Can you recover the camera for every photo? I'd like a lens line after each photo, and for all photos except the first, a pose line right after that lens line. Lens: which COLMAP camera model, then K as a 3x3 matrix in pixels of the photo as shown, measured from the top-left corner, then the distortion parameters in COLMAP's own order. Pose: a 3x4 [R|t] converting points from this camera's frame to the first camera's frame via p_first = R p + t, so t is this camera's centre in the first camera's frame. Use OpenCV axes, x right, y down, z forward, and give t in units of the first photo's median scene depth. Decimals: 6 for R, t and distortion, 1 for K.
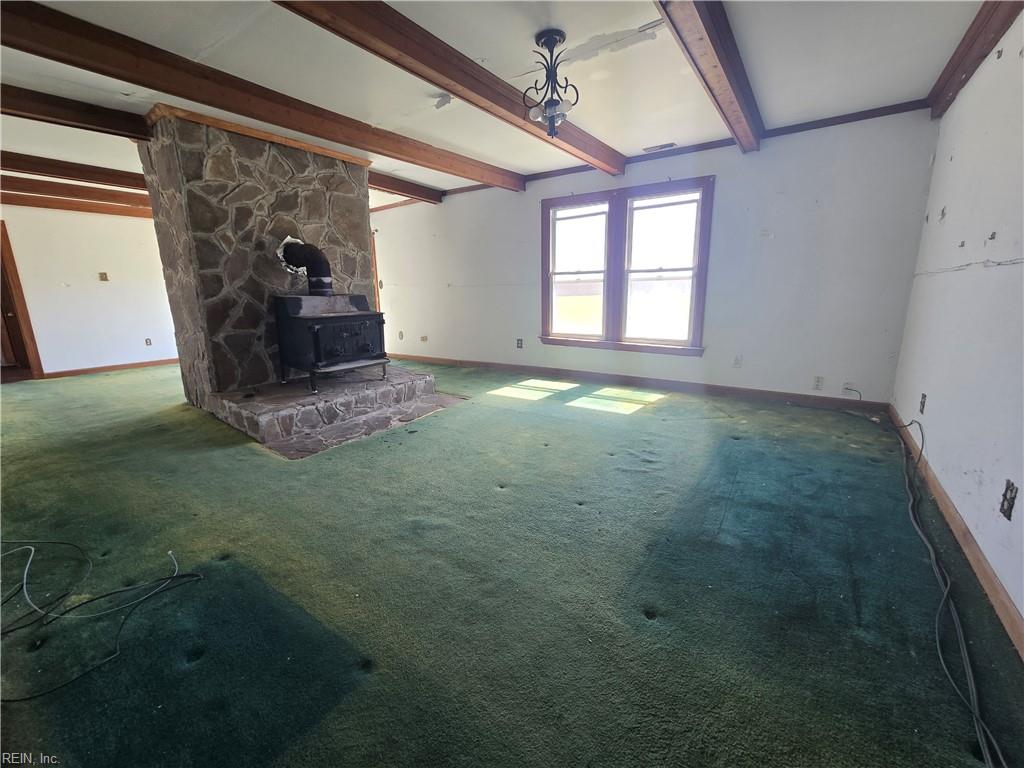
lens RADIAL K [[423.9, 0, 511.3], [0, 423.9, 380.8], [0, 0, 1]] dist [-0.000845, -0.000886]
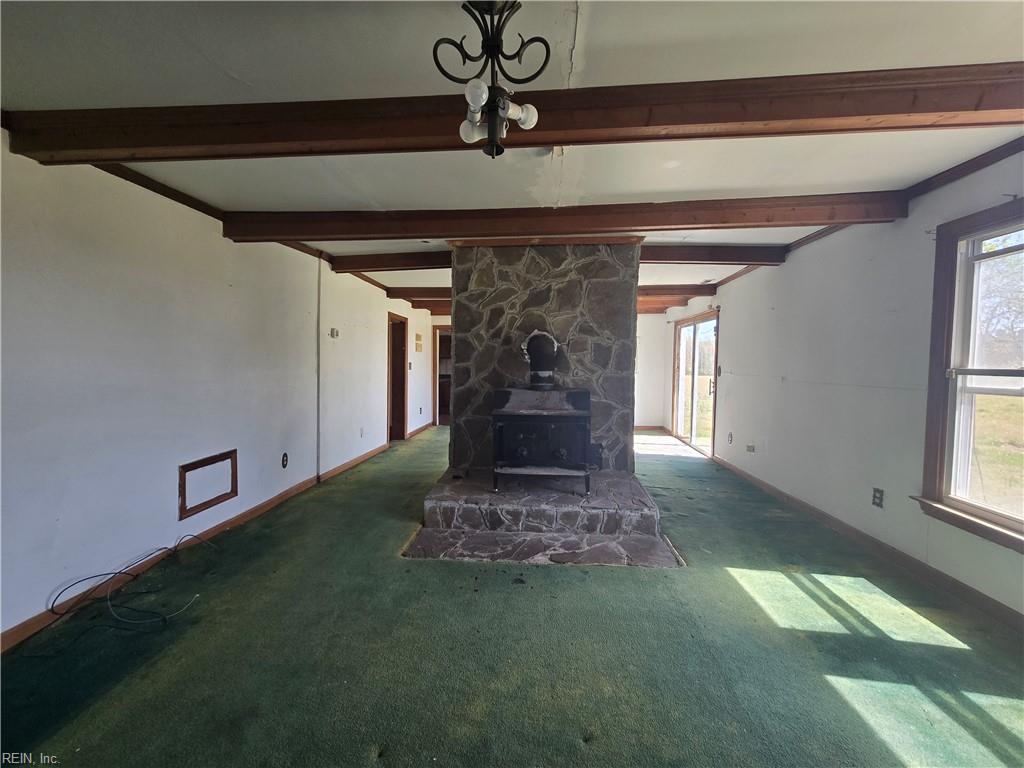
lens RADIAL K [[423.9, 0, 504.5], [0, 423.9, 382.5], [0, 0, 1]] dist [-0.000845, -0.000886]
pose [[0.499701, 0.061119, -0.864039, 0.340519], [-0.197309, 0.979316, -0.044837, -0.165438], [0.843426, 0.192888, 0.501424, 0.474609]]
